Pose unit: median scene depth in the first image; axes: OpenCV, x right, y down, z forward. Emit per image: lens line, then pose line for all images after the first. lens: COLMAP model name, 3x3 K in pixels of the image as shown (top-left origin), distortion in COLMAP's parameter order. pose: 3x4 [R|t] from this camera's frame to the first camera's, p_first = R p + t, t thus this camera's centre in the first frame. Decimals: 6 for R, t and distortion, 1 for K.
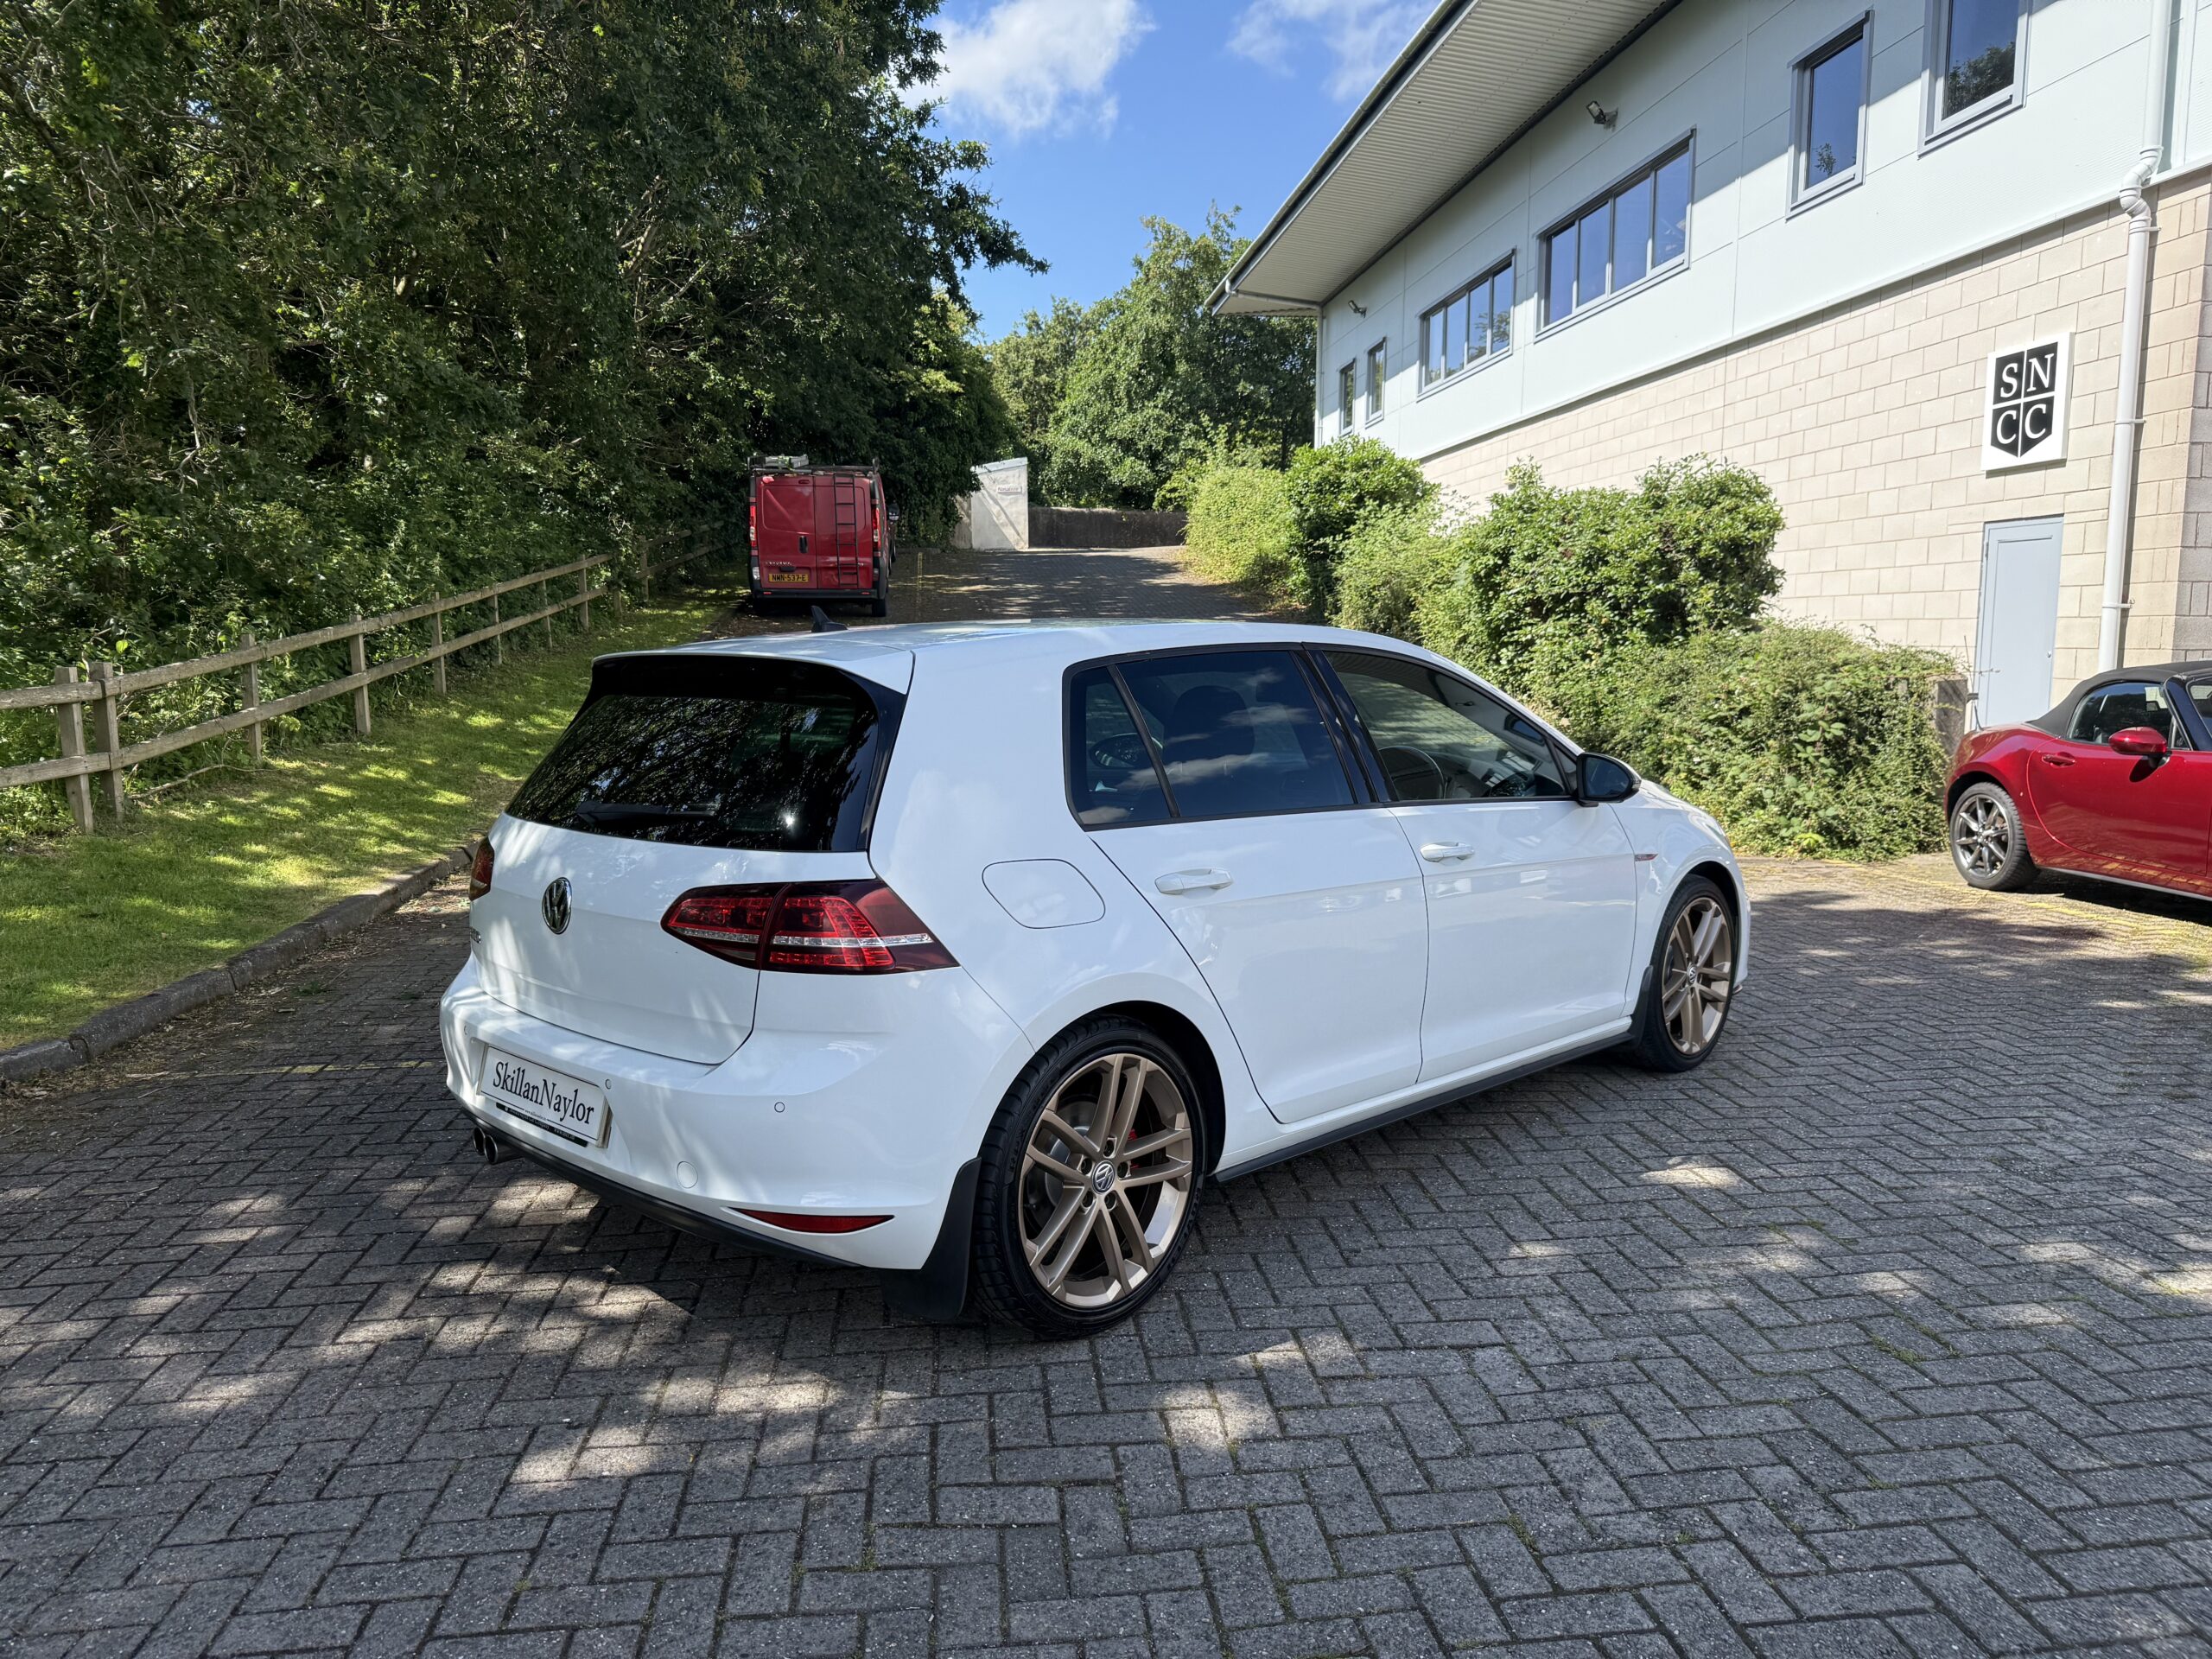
lens RADIAL K [[1543.5, 0, 1098.3], [0, 1543.5, 818.4], [0, 0, 1]] dist [0.039178, -0.051925]
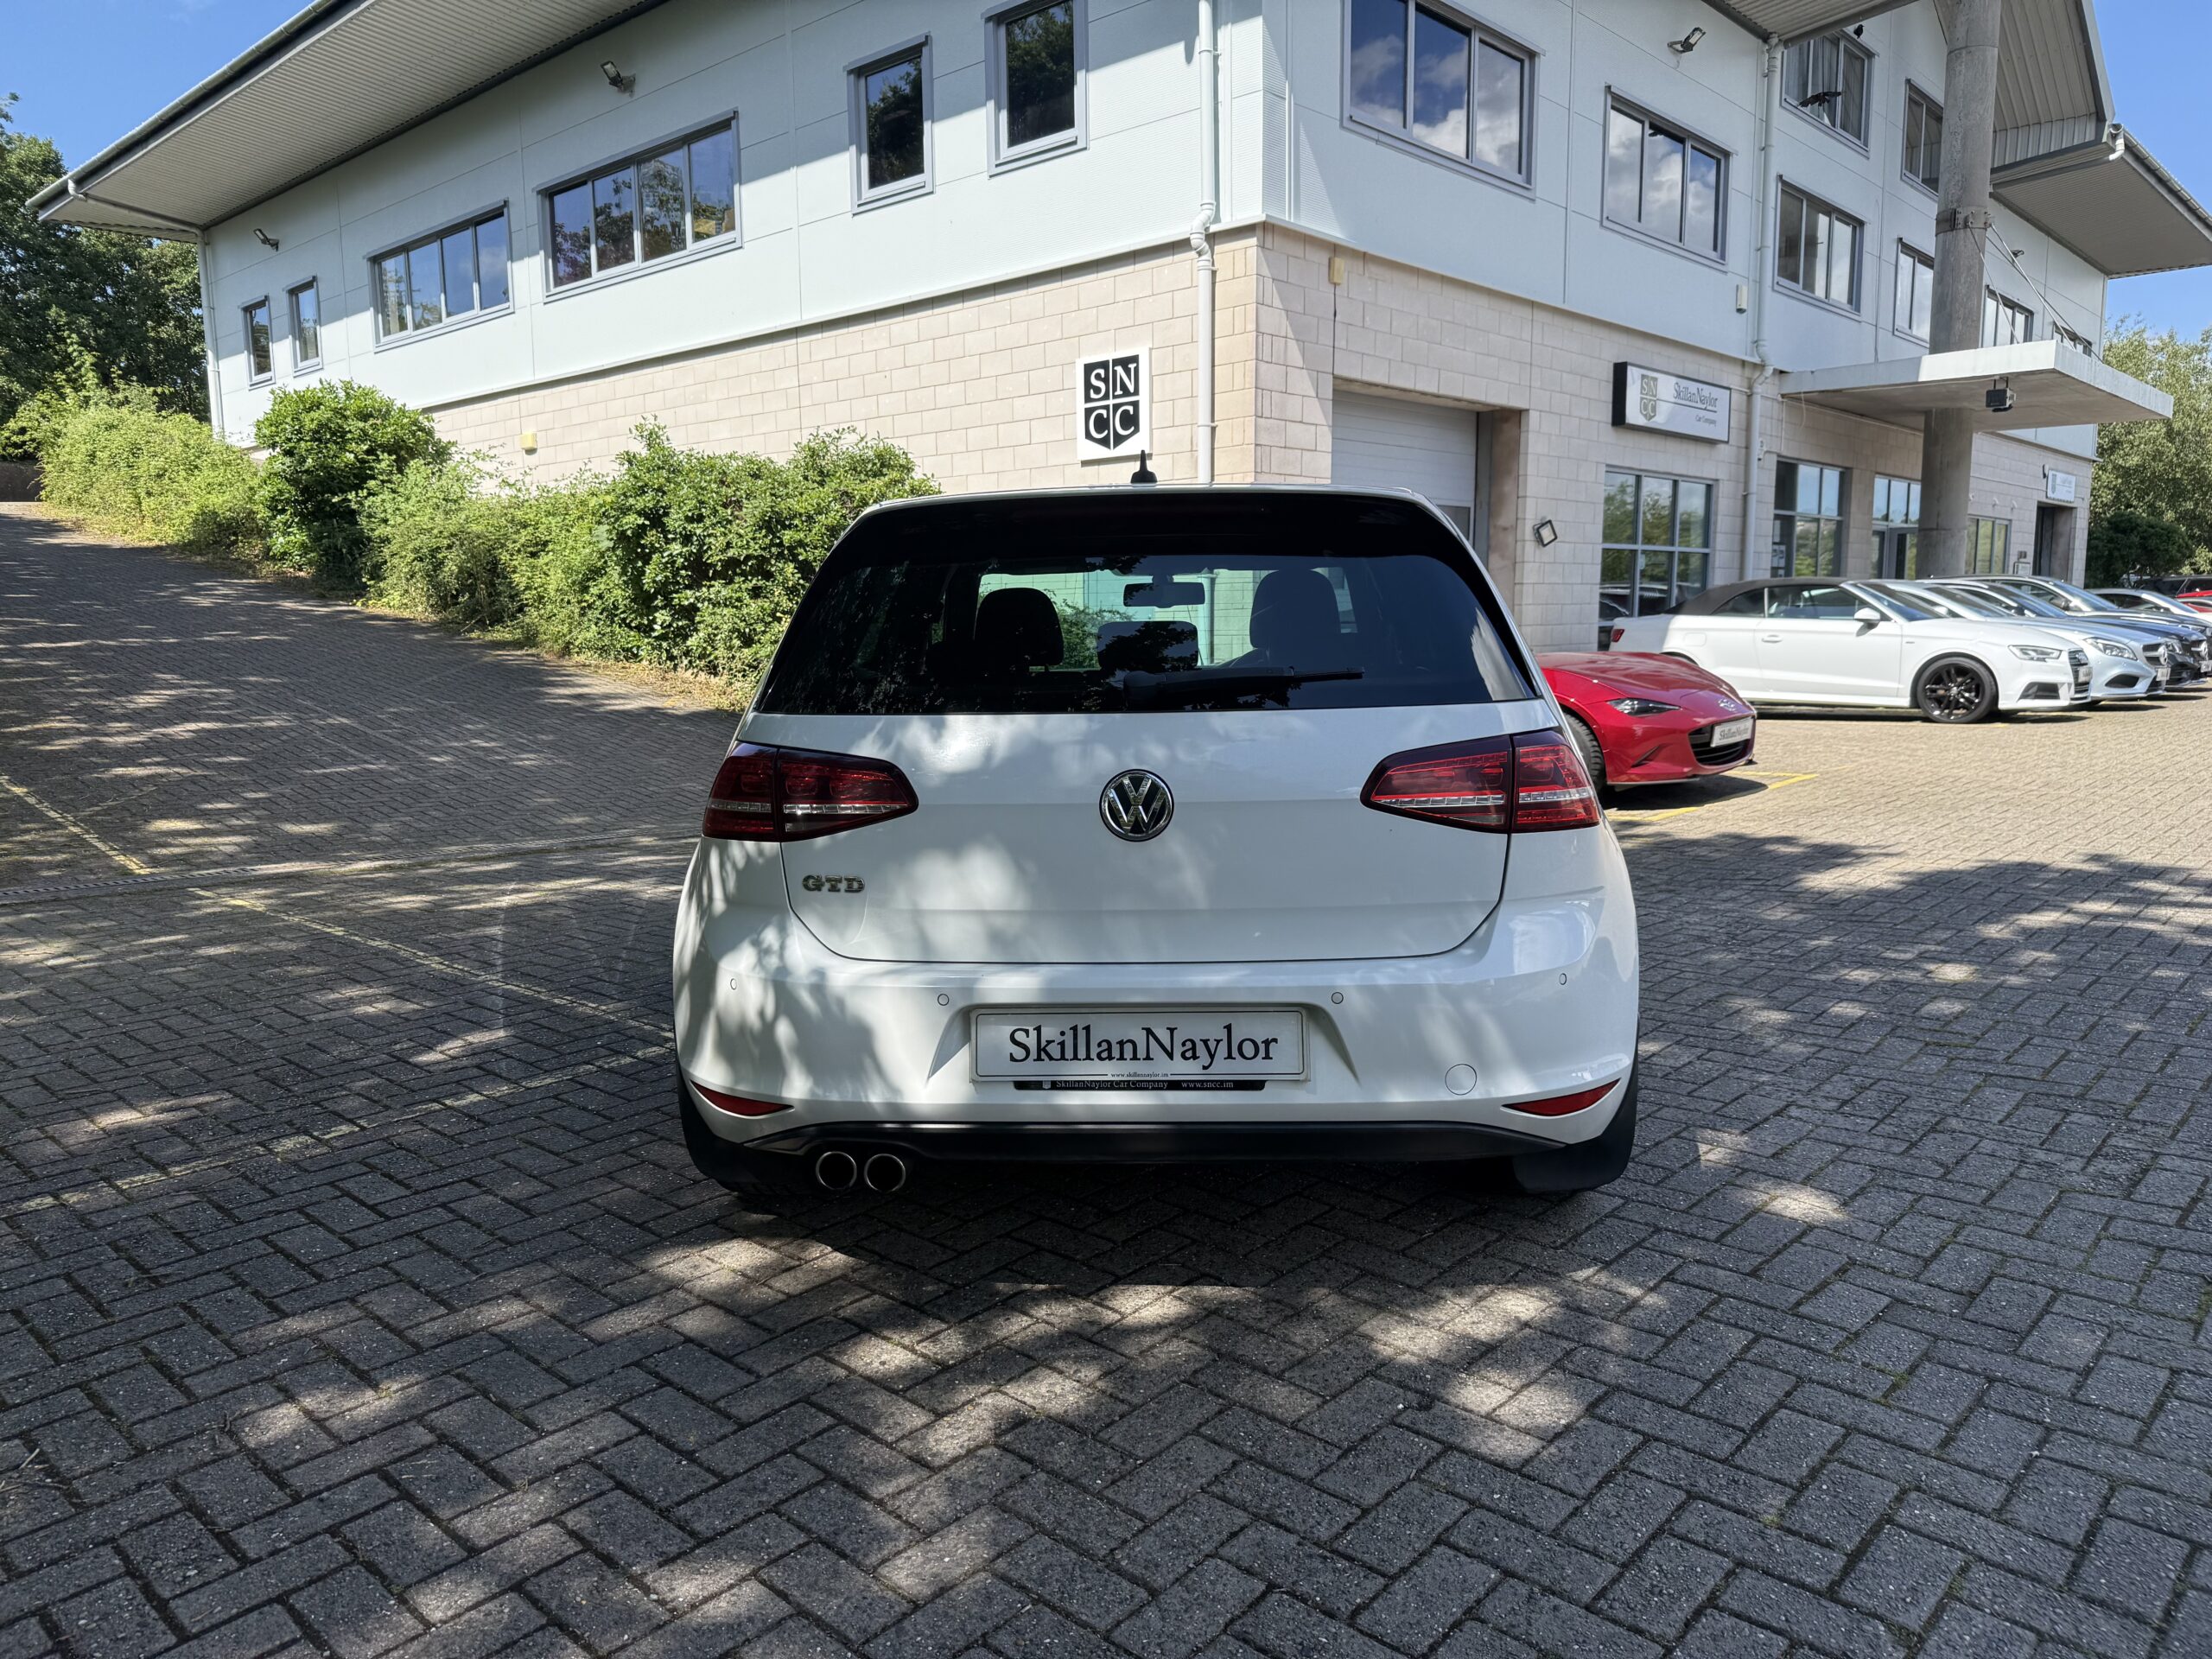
lens RADIAL K [[1549.5, 0, 1112.7], [0, 1549.5, 838.5], [0, 0, 1]] dist [0.035610, -0.055930]
pose [[0.745112, -0.091750, 0.660598, -0.560276], [0.082497, 0.995565, 0.045222, 0.027182], [-0.661817, 0.020802, 0.749377, 0.286918]]
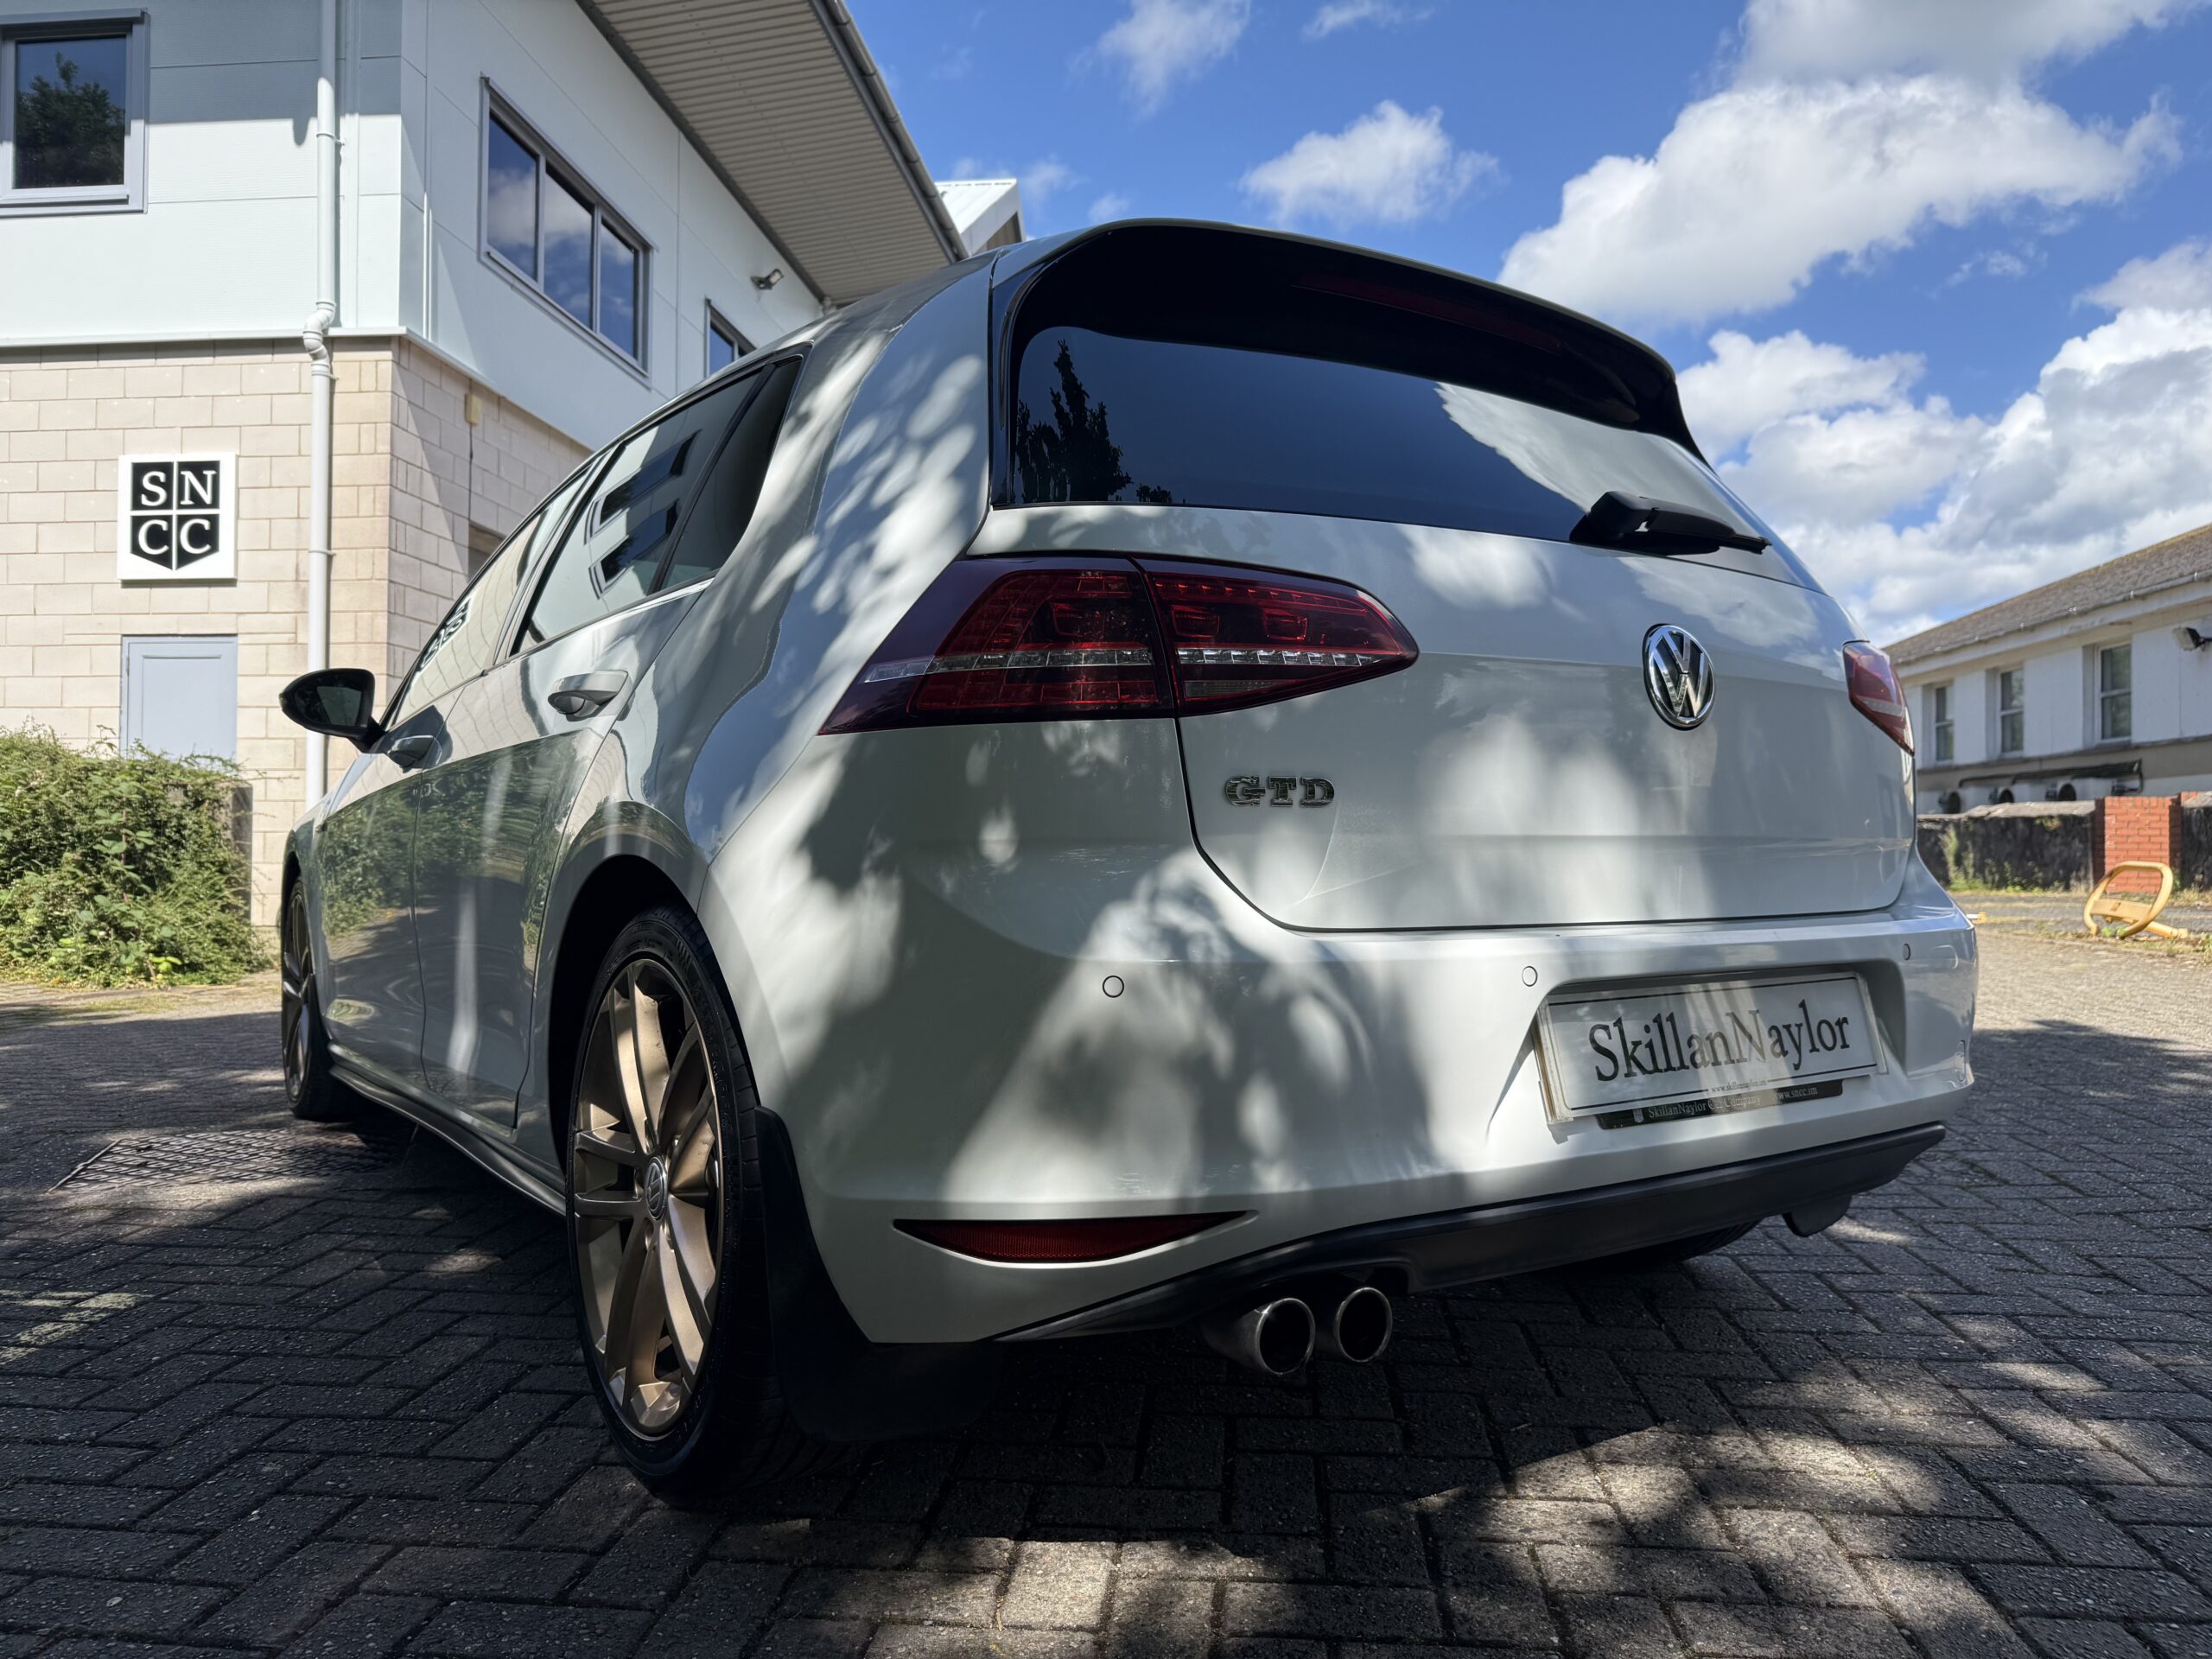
lens RADIAL K [[1548.8, 0, 1106.3], [0, 1548.8, 796.2], [0, 0, 1]] dist [0.063502, -0.054429]
pose [[0.202370, 0.041237, 0.978441, -0.571808], [0.109737, 0.991866, -0.064500, 0.072166], [-0.973141, 0.120424, 0.196198, 0.696886]]
